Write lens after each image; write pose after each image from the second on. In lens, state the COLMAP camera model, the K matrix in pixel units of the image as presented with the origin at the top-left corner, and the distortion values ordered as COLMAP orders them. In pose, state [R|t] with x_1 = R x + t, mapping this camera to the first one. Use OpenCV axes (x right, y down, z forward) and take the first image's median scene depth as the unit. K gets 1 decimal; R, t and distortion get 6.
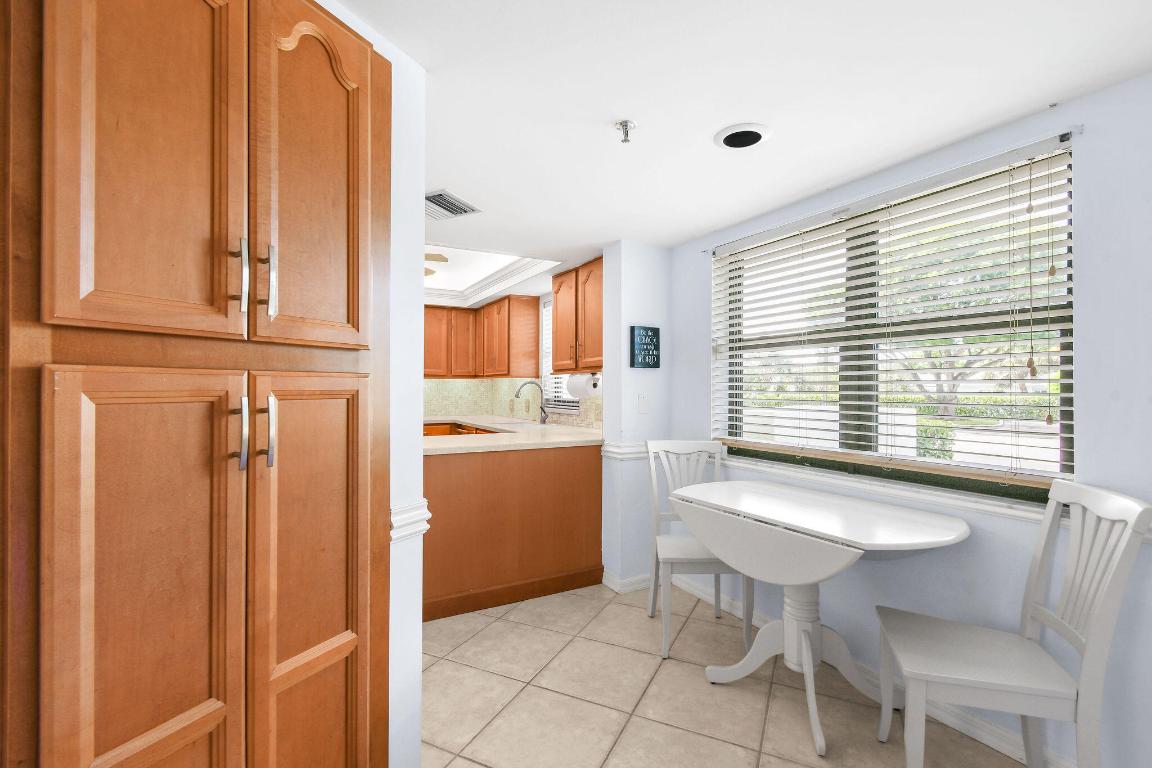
lens RADIAL K [[513.3, 0, 574.7], [0, 513.3, 386.8], [0, 0, 1]] dist [0.000669, 0.000037]
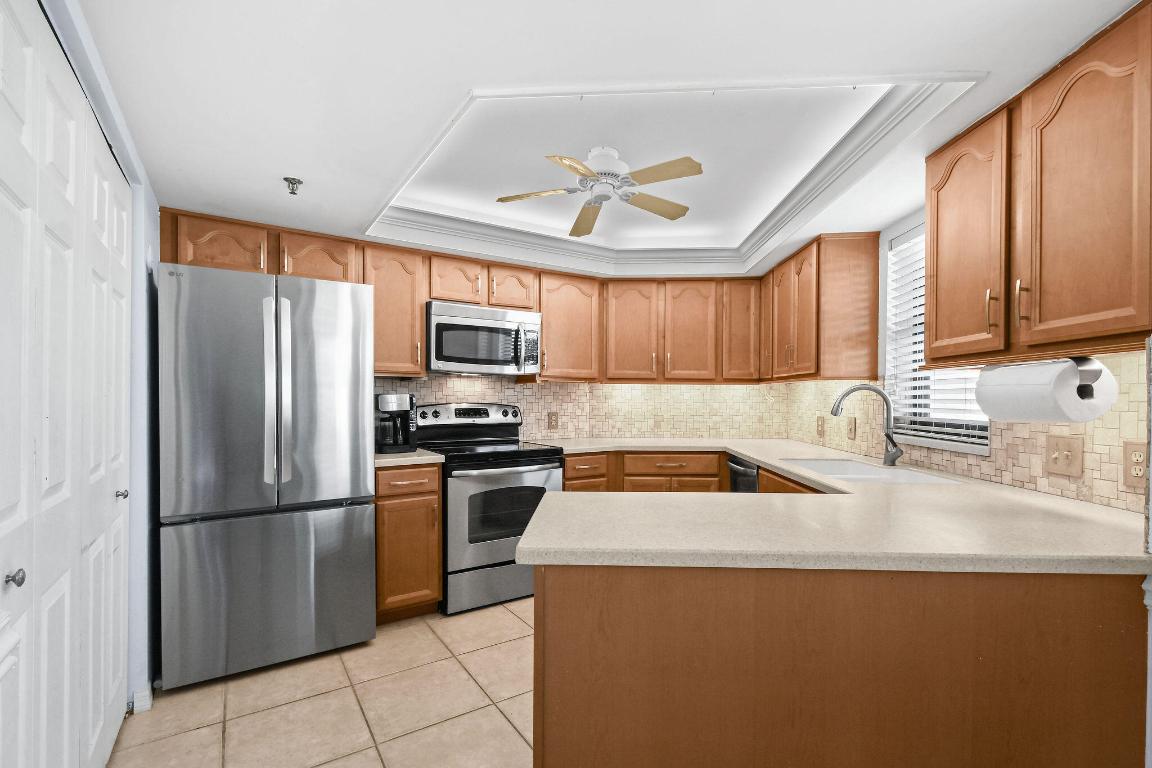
lens RADIAL K [[523.5, 0, 565.9], [0, 523.5, 402.9], [0, 0, 1]] dist [-0.001056, 0.000043]
pose [[0.847200, 0.003486, -0.531263, -0.085608], [0.002967, 0.999932, 0.011293, 0.000601], [0.531266, -0.011144, 0.847132, 0.538186]]
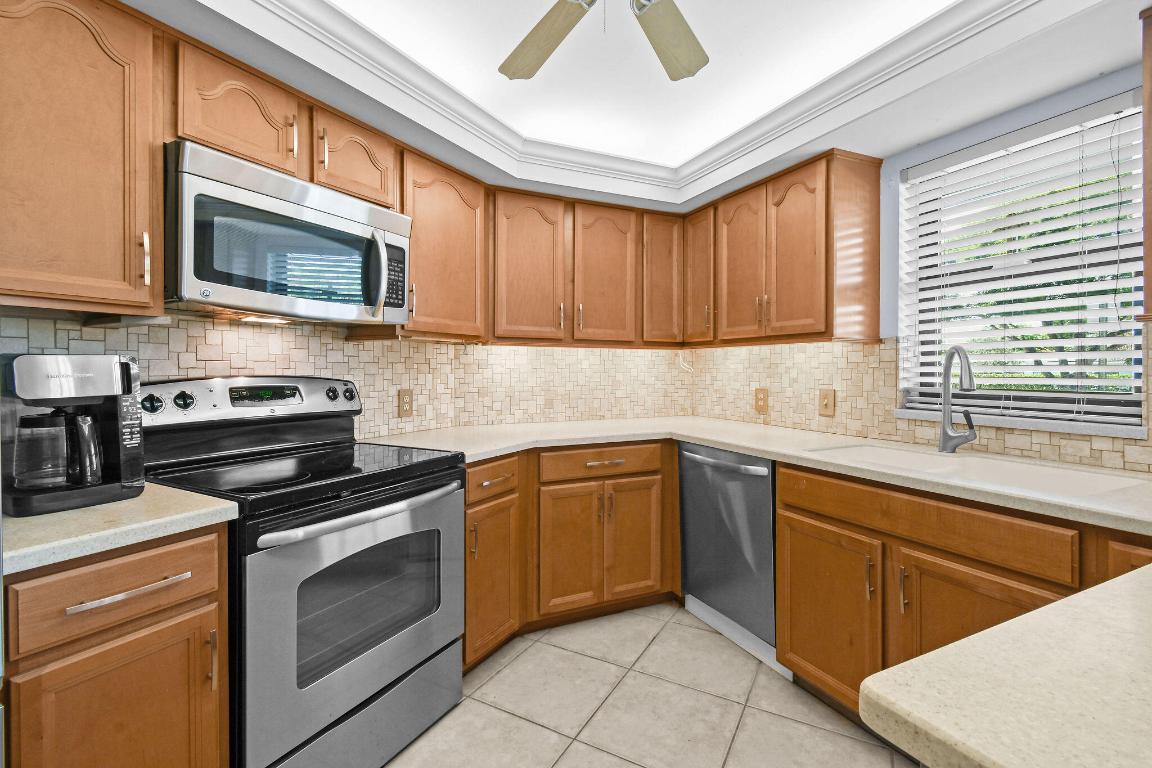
lens RADIAL K [[515.9, 0, 580.0], [0, 515.9, 373.5], [0, 0, 1]] dist [-0.000497, -0.000419]
pose [[0.998014, -0.003869, -0.062867, -0.469889], [0.004581, 0.999927, 0.011181, 0.005311], [0.062819, -0.011446, 0.997959, 0.835510]]
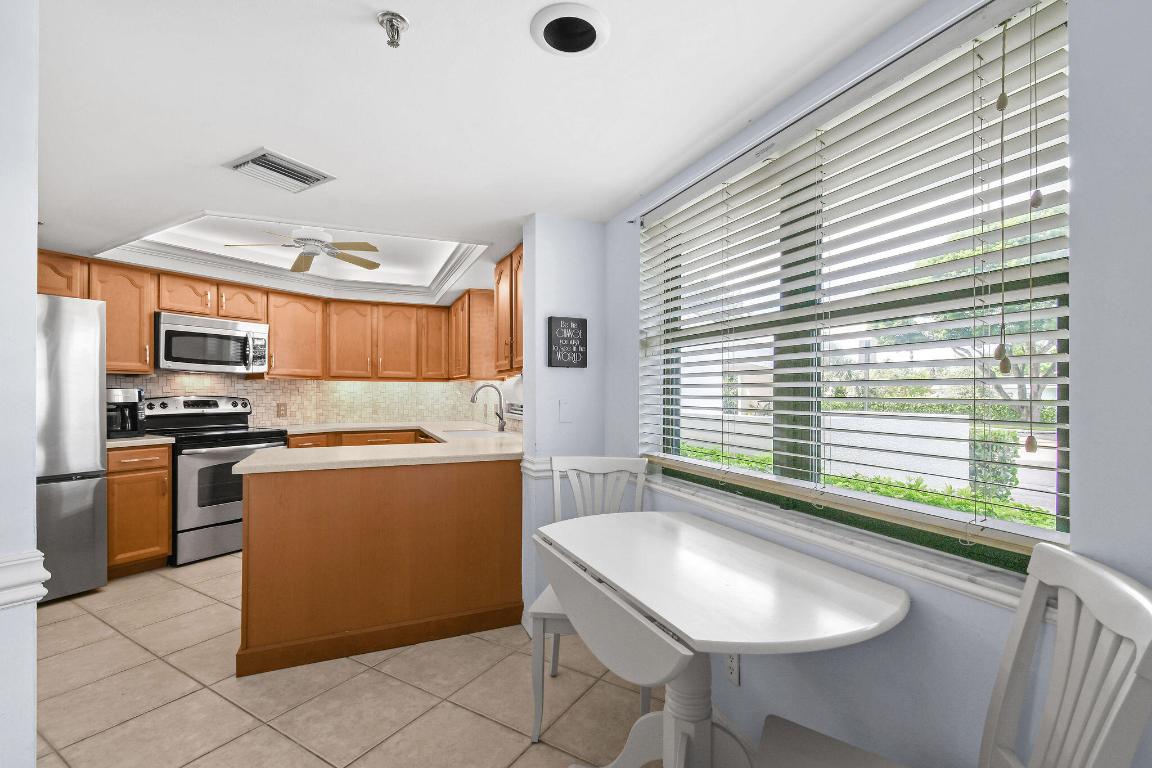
lens RADIAL K [[515.1, 0, 575.7], [0, 515.1, 392.5], [0, 0, 1]] dist [0.003560, 0.000113]
pose [[0.994530, -0.001310, -0.104439, 0.234232], [0.001780, 0.999989, 0.004415, -0.000201], [0.104432, -0.004577, 0.994521, 0.173927]]
